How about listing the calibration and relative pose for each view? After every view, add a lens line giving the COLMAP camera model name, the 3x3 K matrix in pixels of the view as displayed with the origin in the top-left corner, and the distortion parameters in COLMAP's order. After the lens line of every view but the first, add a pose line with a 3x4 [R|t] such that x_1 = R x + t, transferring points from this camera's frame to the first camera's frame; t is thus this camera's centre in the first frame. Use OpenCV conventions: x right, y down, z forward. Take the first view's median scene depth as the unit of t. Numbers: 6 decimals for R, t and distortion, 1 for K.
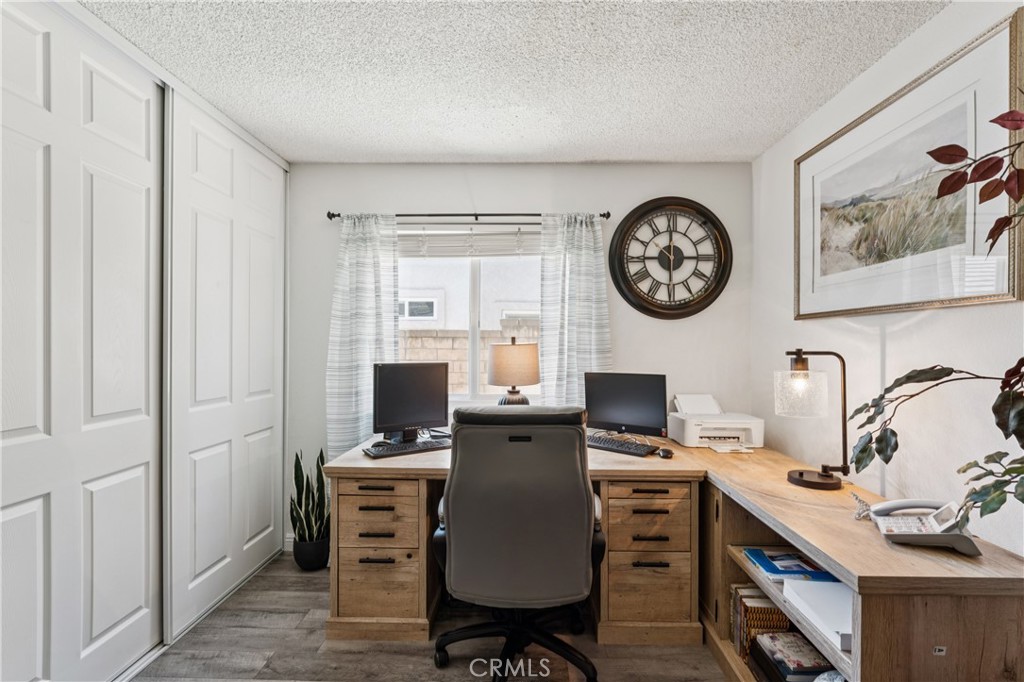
lens RADIAL K [[466.2, 0, 513.2], [0, 466.2, 343.6], [0, 0, 1]] dist [0.000221, 0.000007]
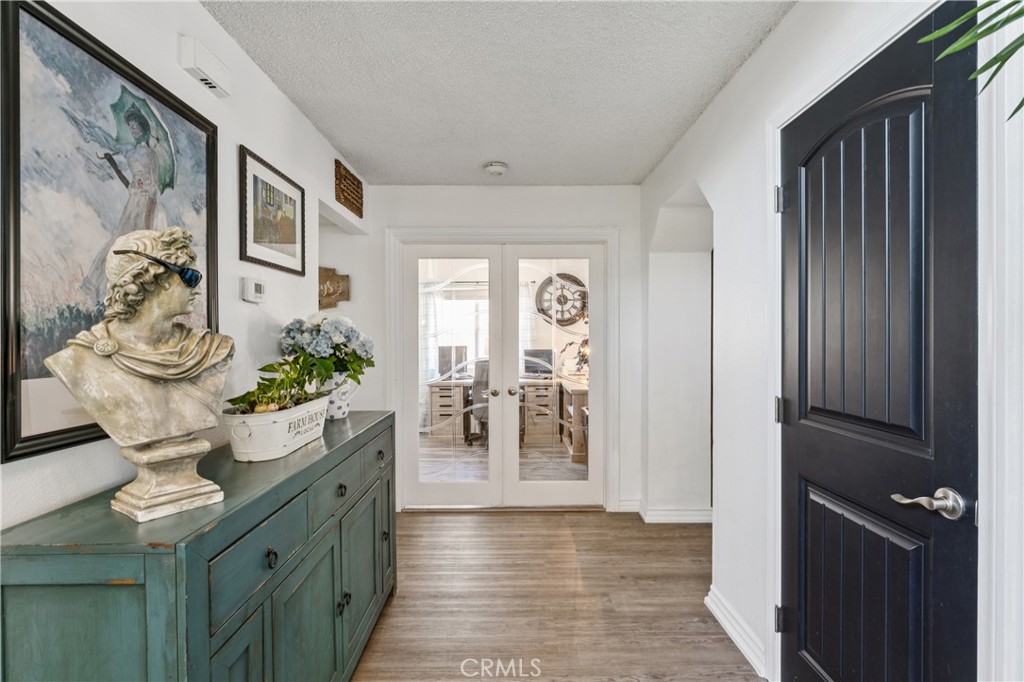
lens RADIAL K [[466.2, 0, 513.1], [0, 466.2, 339.6], [0, 0, 1]] dist [0.000221, 0.000007]
pose [[0.999306, -0.006841, 0.036620, 0.009295], [0.006513, 0.999938, 0.009073, -0.009817], [-0.036680, -0.008828, 0.999288, -1.297372]]
